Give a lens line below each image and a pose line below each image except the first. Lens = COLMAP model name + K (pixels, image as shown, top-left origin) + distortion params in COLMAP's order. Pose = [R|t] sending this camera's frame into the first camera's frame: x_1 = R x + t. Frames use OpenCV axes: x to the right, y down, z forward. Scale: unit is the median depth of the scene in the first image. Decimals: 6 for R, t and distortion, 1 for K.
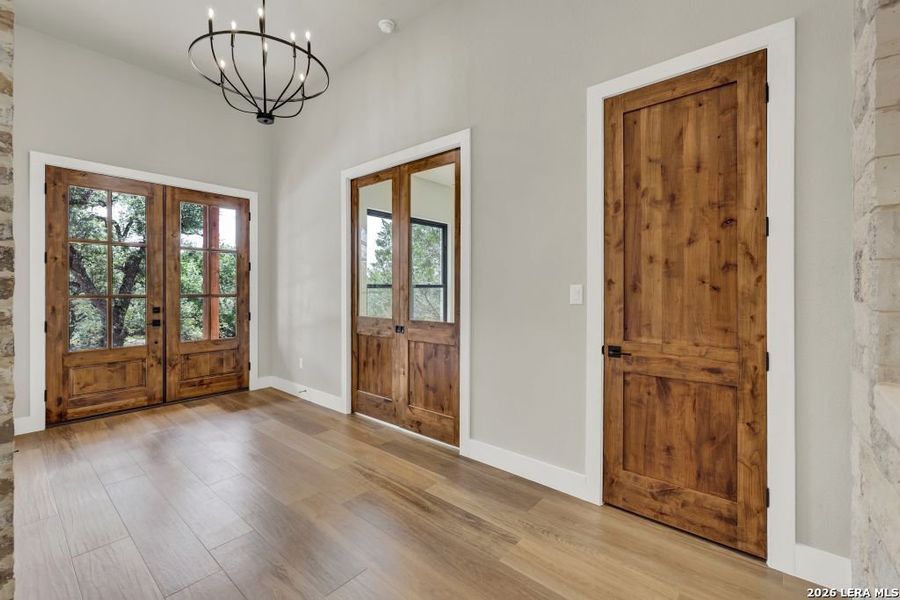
lens RADIAL K [[389.4, 0, 436.3], [0, 389.4, 299.8], [0, 0, 1]] dist [-0.000336, -0.000165]
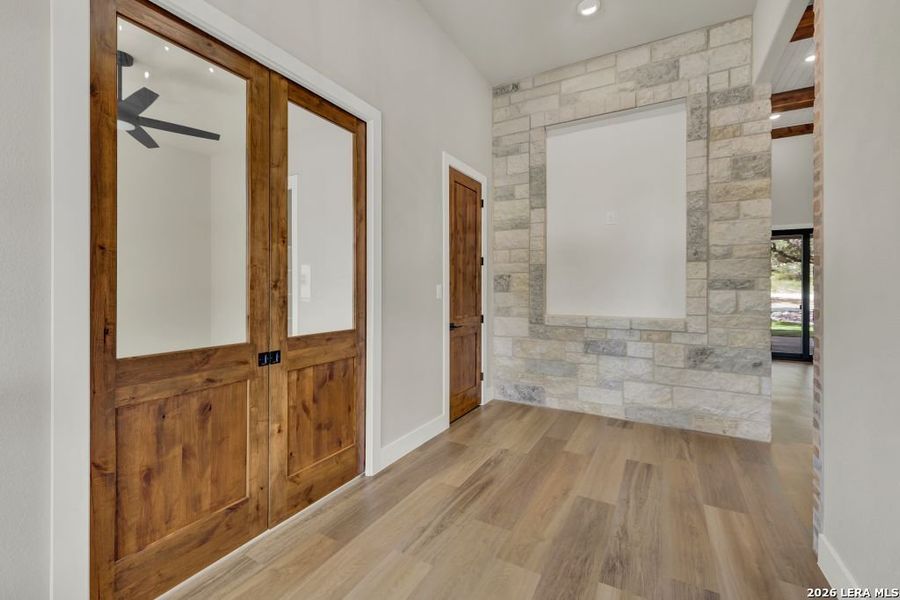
lens RADIAL K [[389.4, 0, 436.3], [0, 389.4, 299.8], [0, 0, 1]] dist [-0.000336, -0.000165]
pose [[-0.199258, -0.033132, 0.979387, -0.741476], [0.023631, 0.998975, 0.038602, -0.027372], [-0.979662, 0.030836, -0.198271, 0.926341]]
